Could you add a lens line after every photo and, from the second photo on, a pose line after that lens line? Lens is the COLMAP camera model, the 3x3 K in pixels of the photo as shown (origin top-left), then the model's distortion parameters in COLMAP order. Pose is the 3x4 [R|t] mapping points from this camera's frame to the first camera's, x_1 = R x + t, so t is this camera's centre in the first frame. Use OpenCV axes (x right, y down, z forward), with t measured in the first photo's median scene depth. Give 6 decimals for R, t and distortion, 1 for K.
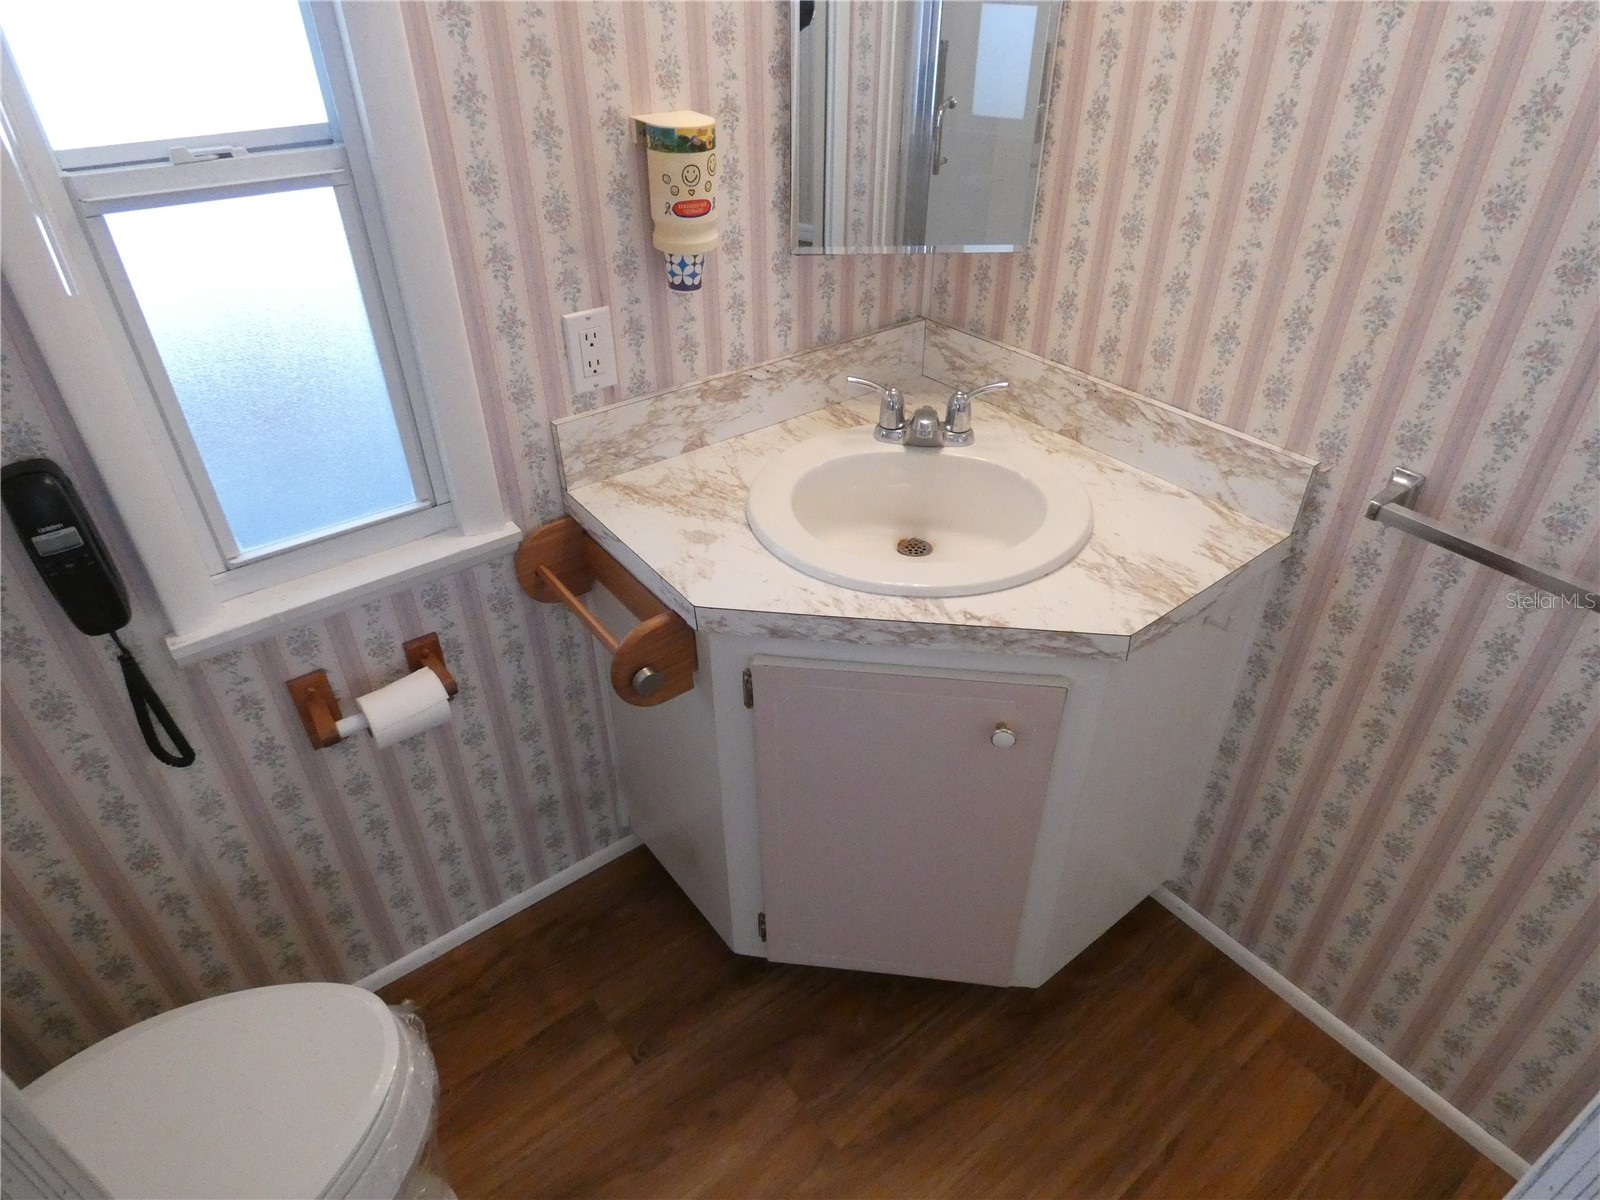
lens RADIAL K [[939.4, 0, 800.0], [0, 939.4, 600.0], [0, 0, 1]] dist [0.036618, -0.021356]
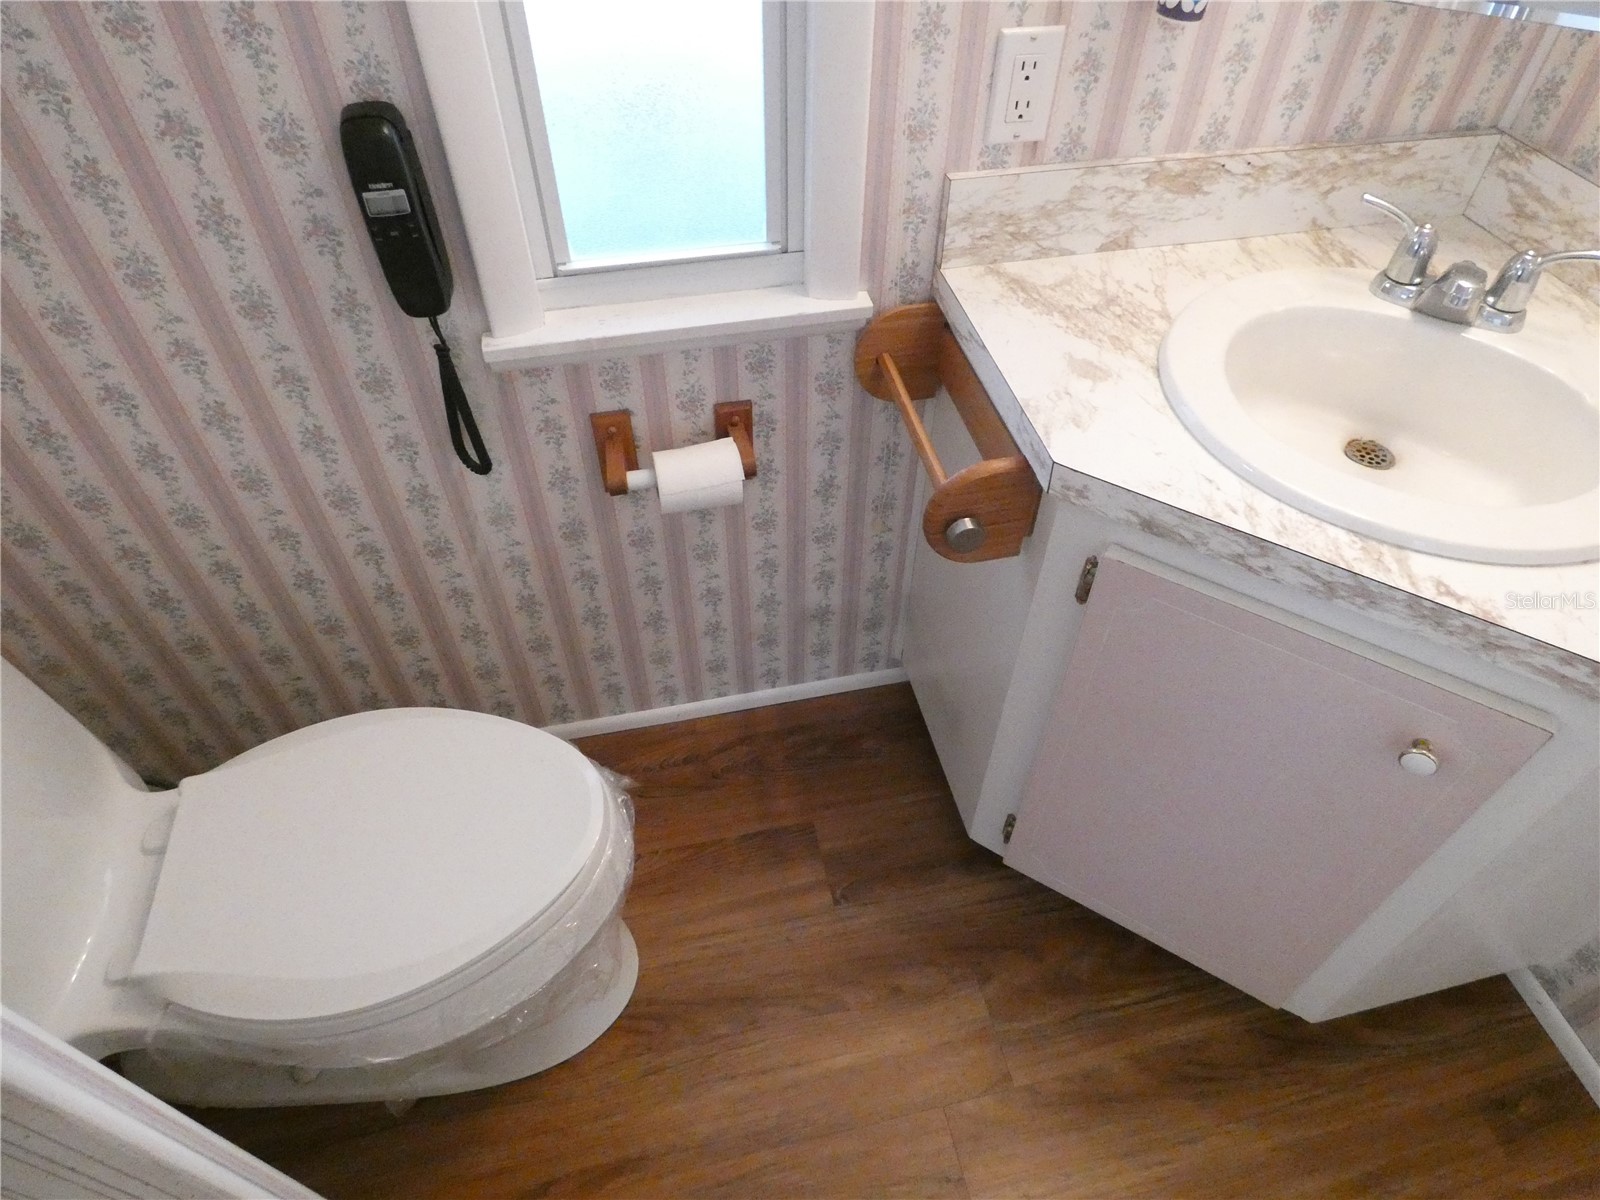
lens RADIAL K [[960.1, 0, 807.7], [0, 960.1, 597.1], [0, 0, 1]] dist [-0.008230, -0.002935]
pose [[0.907491, 0.317601, -0.274935, -0.037294], [-0.255103, 0.936659, 0.239982, -0.021320], [0.333739, -0.147644, 0.931031, 0.164556]]
